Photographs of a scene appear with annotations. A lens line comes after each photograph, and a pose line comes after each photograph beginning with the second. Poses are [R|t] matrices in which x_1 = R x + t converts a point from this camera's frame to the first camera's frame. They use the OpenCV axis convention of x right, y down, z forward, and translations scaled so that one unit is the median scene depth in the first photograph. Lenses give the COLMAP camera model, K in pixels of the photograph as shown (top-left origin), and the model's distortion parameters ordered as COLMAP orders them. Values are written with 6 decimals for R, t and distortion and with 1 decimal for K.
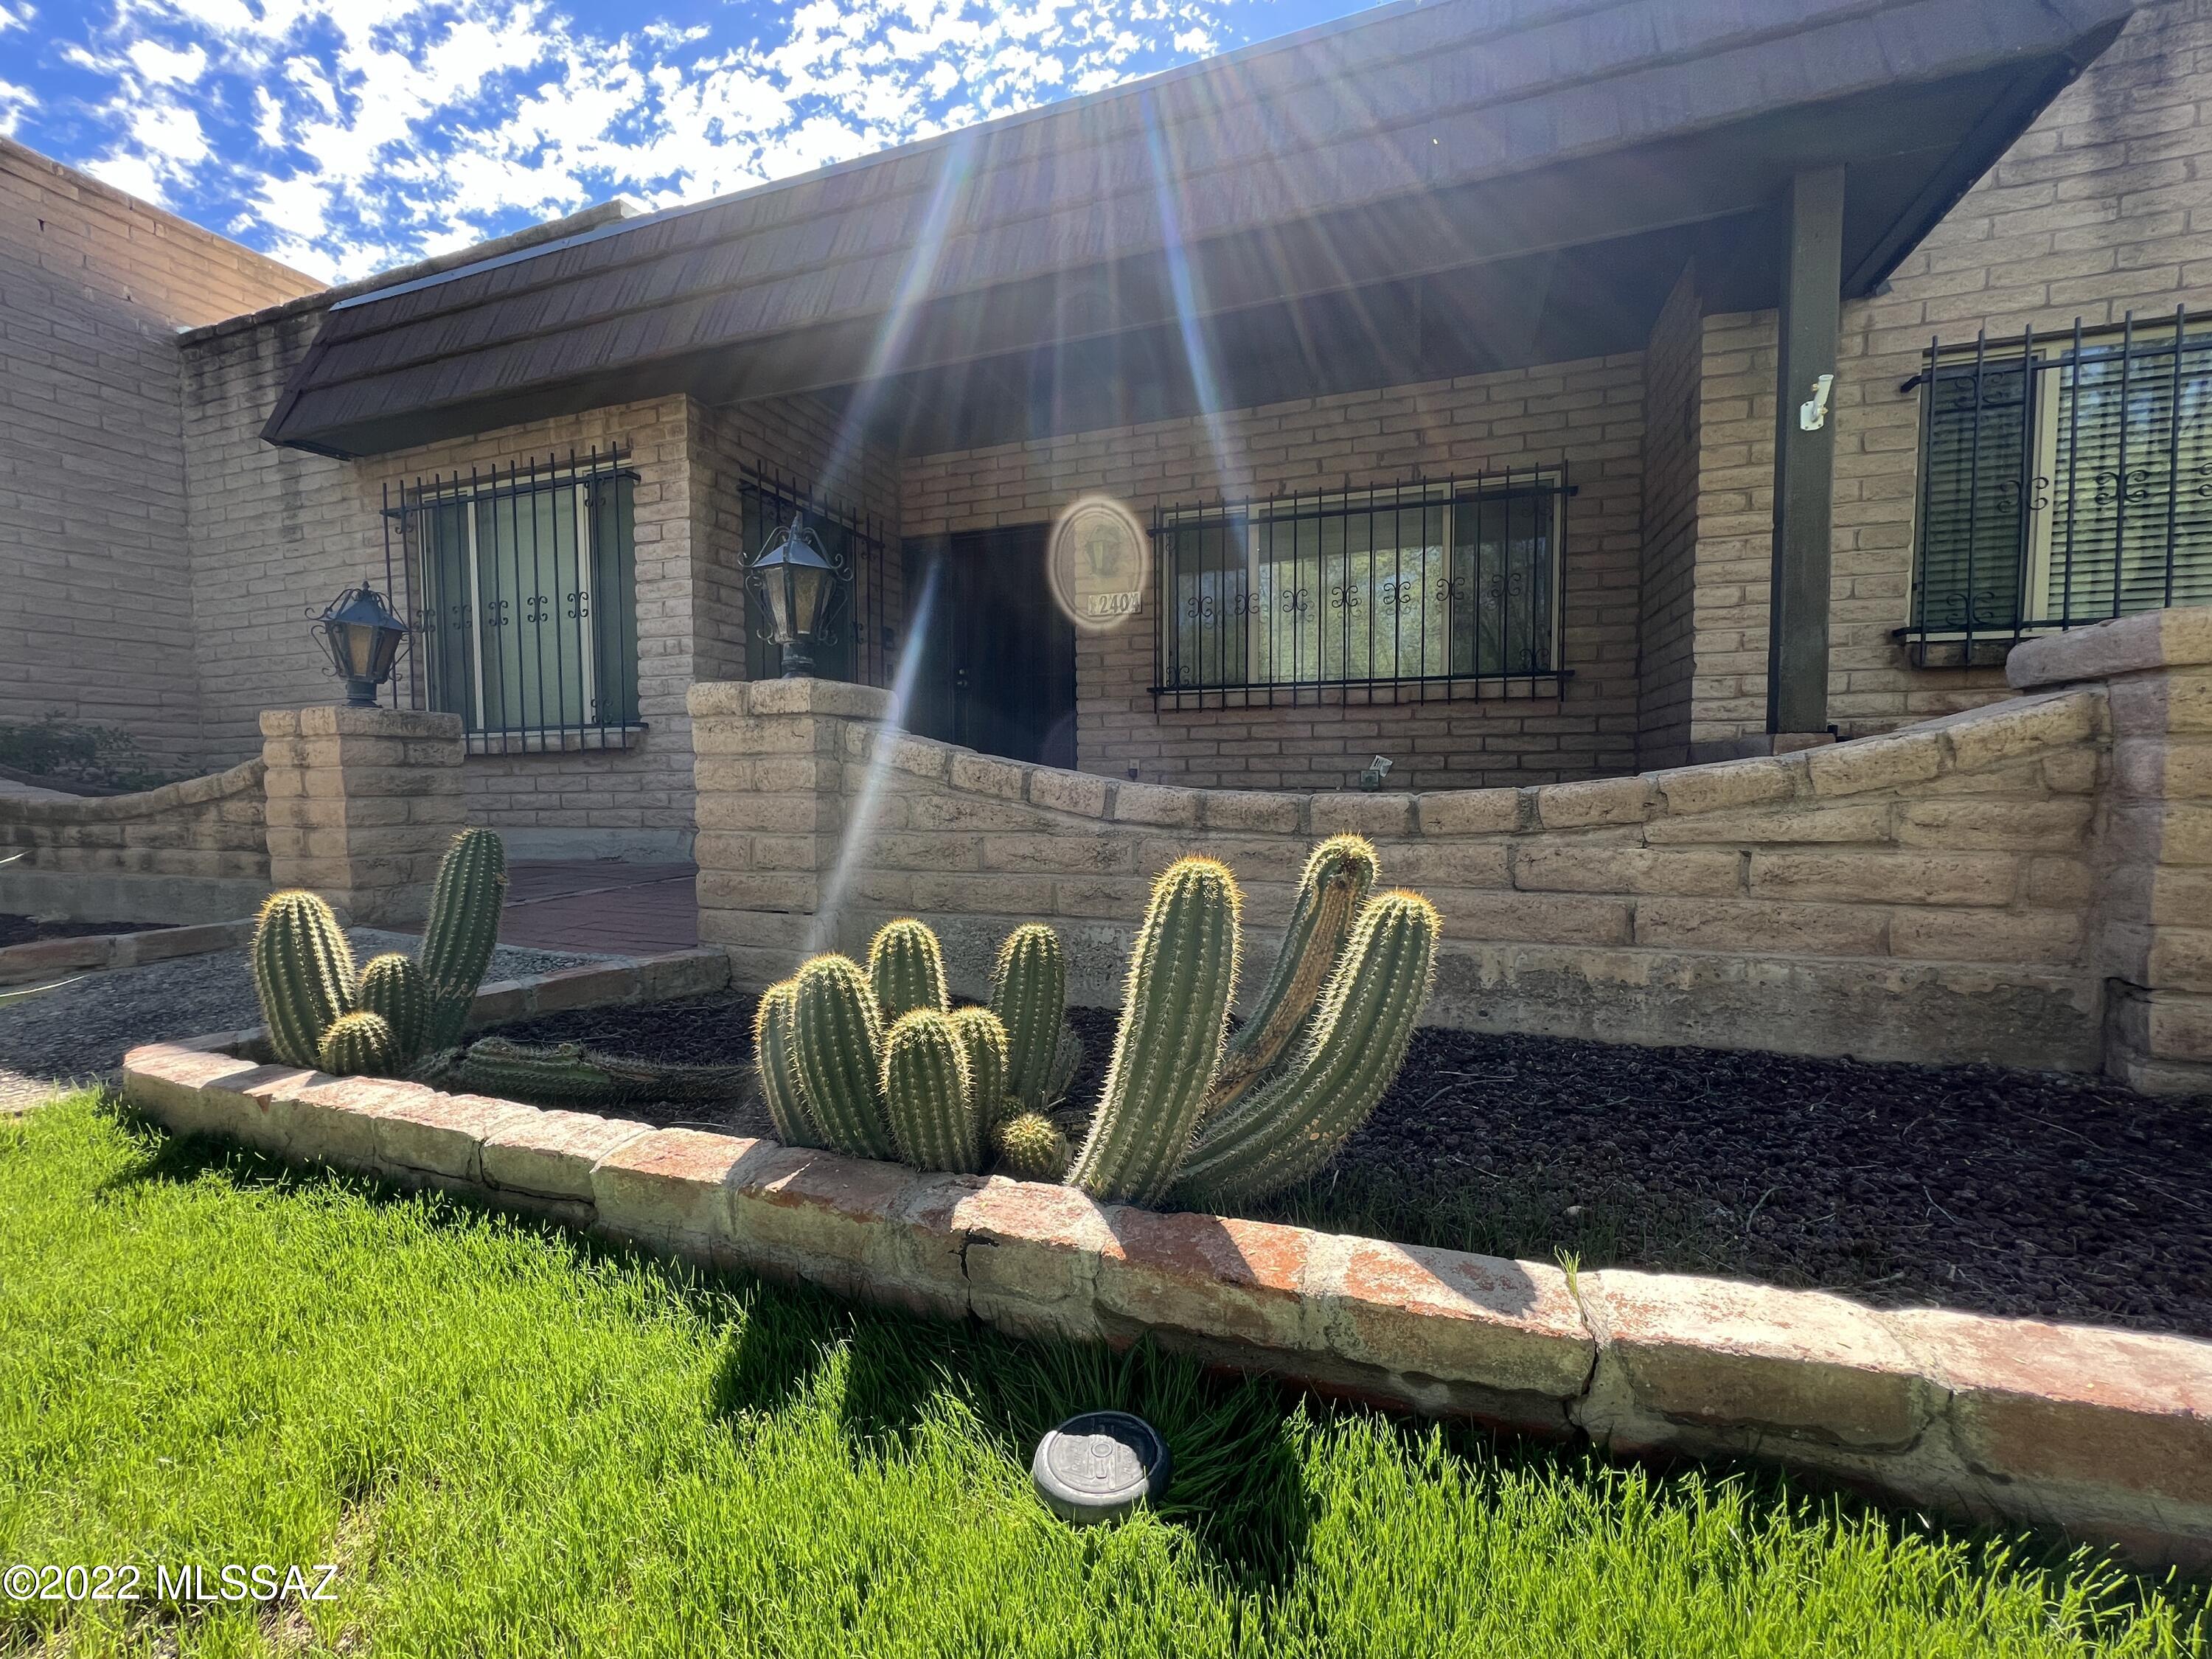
lens RADIAL K [[888.2, 0, 1104.6], [0, 888.2, 837.3], [0, 0, 1]] dist [0.000493, 0.000018]
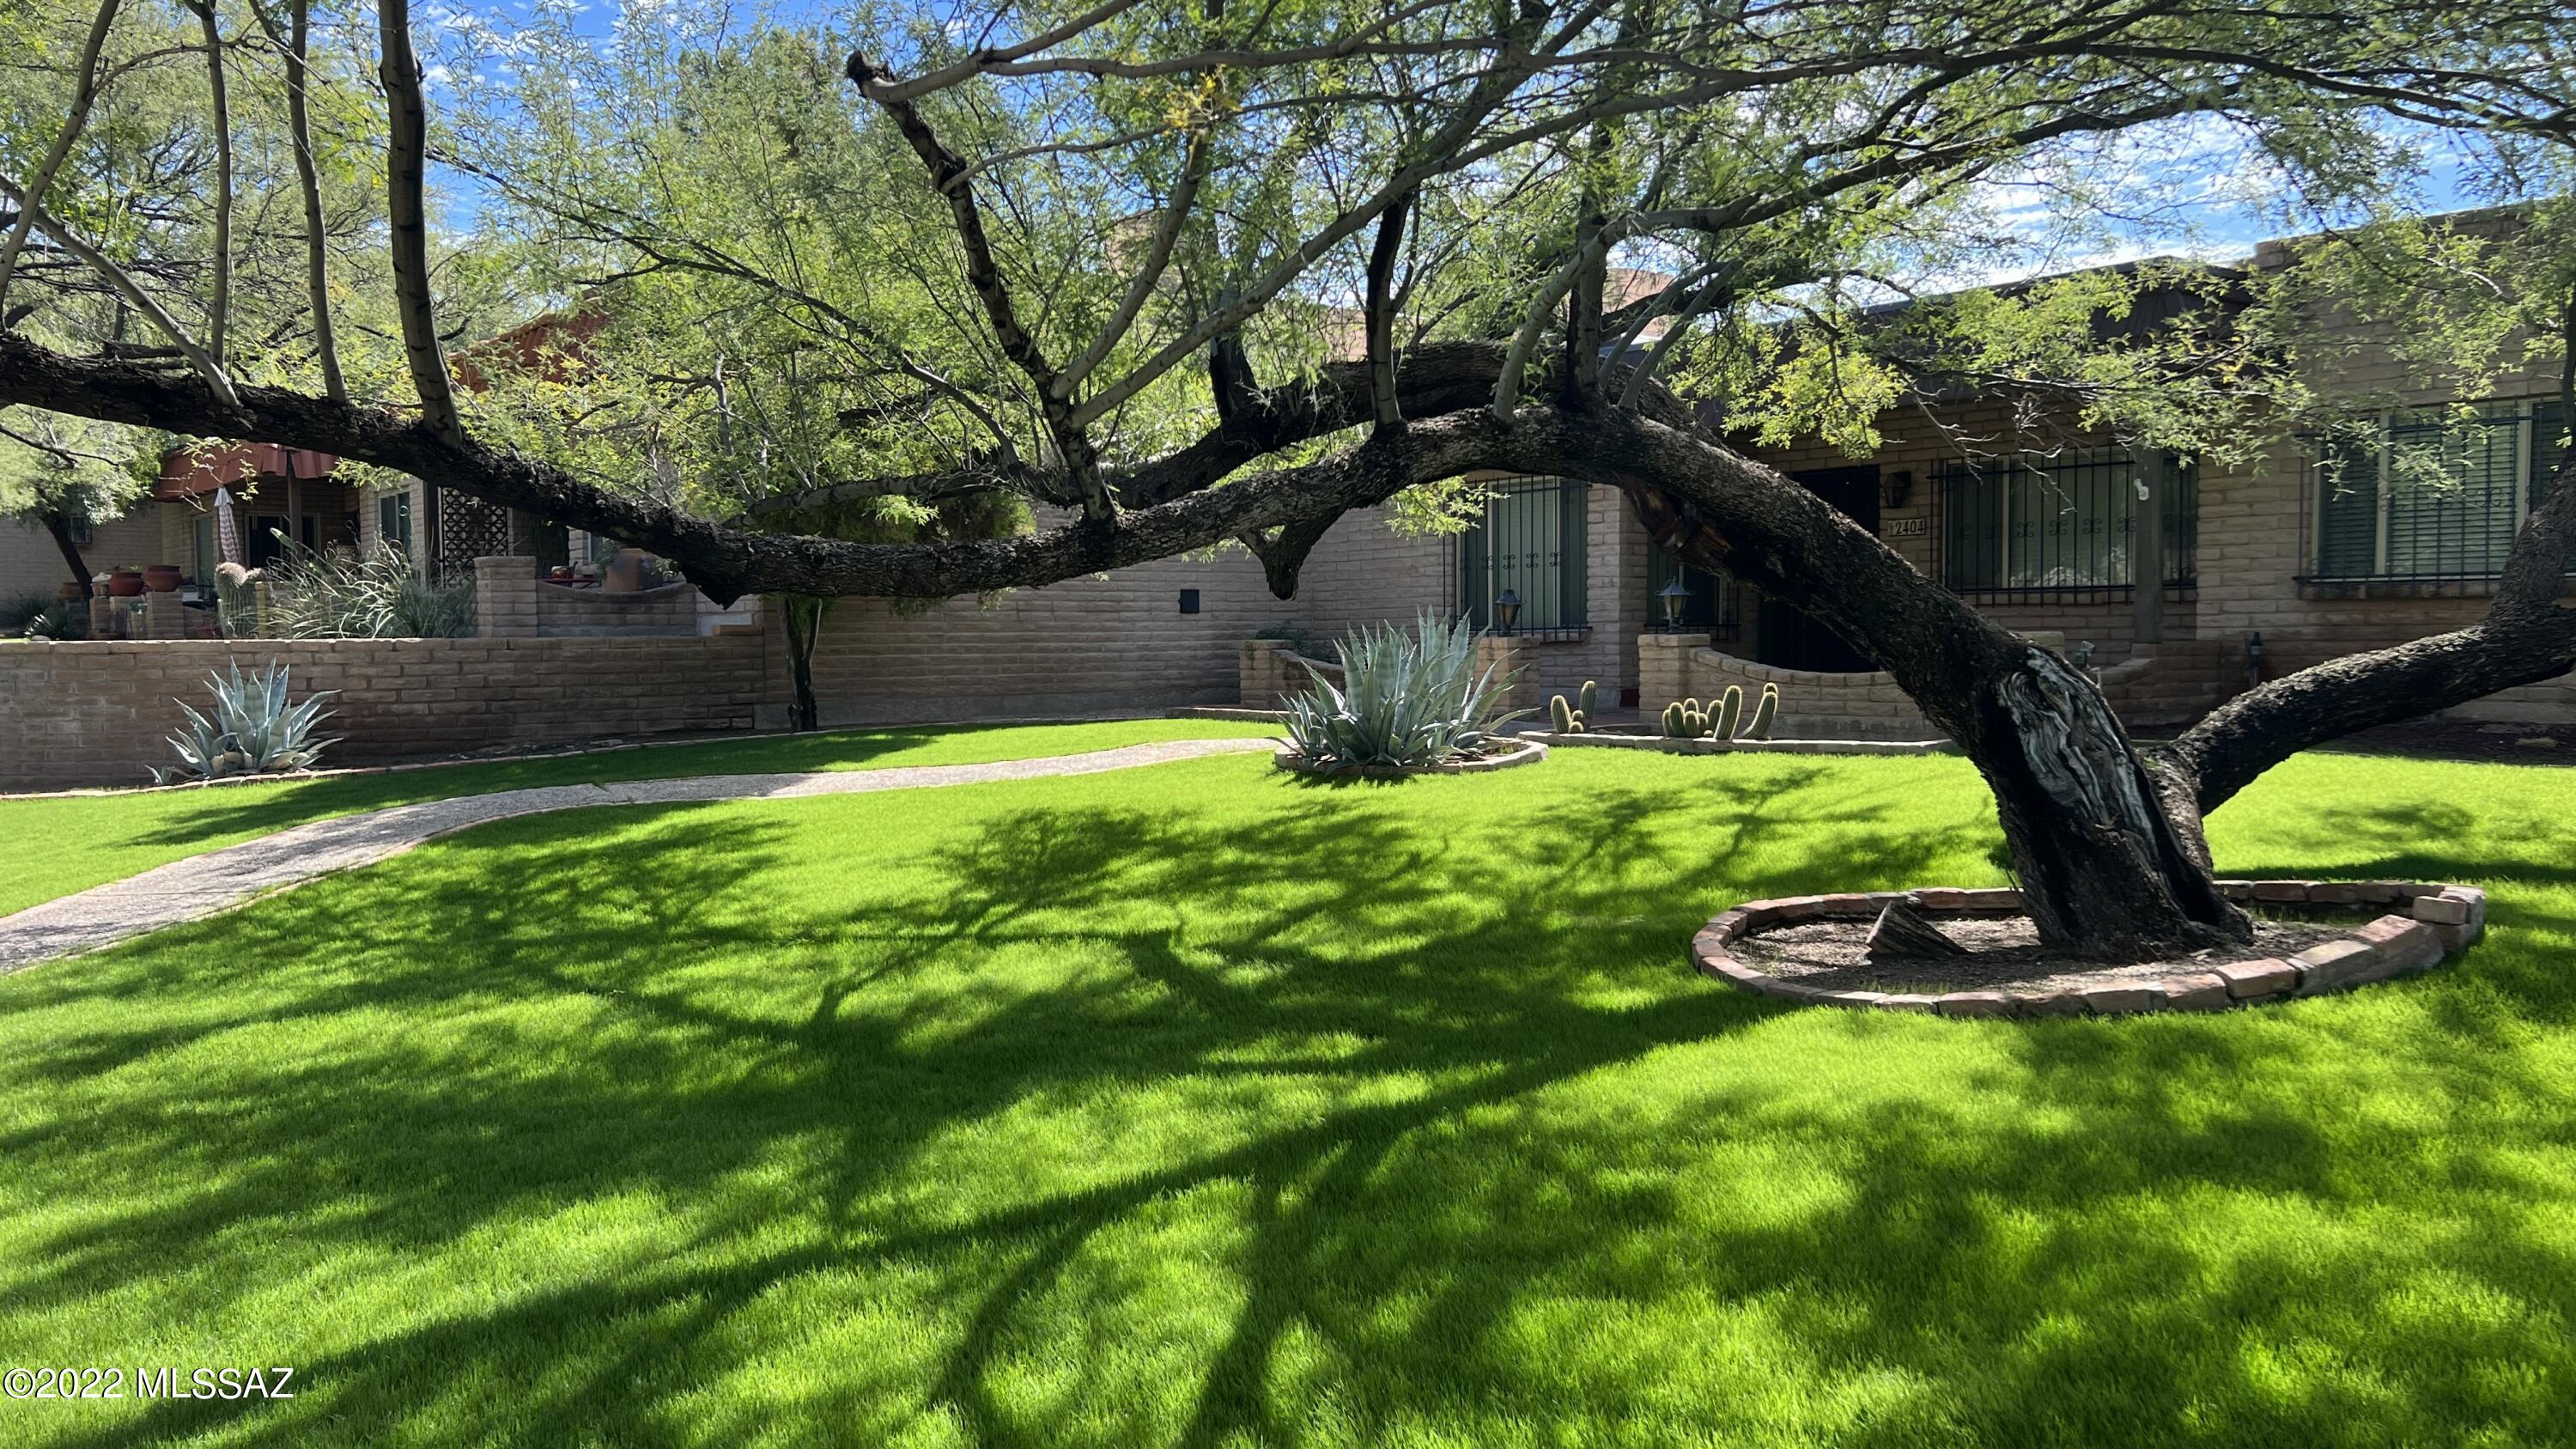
lens RADIAL K [[1962.2, 0, 1285.7], [0, 1962.2, 731.3], [0, 0, 1]] dist [0.003903, 0.000310]
pose [[0.860925, 0.021942, -0.508259, 0.919529], [-0.025334, 0.999679, 0.000246, 0.089098], [0.508101, 0.012664, 0.861204, -2.596435]]
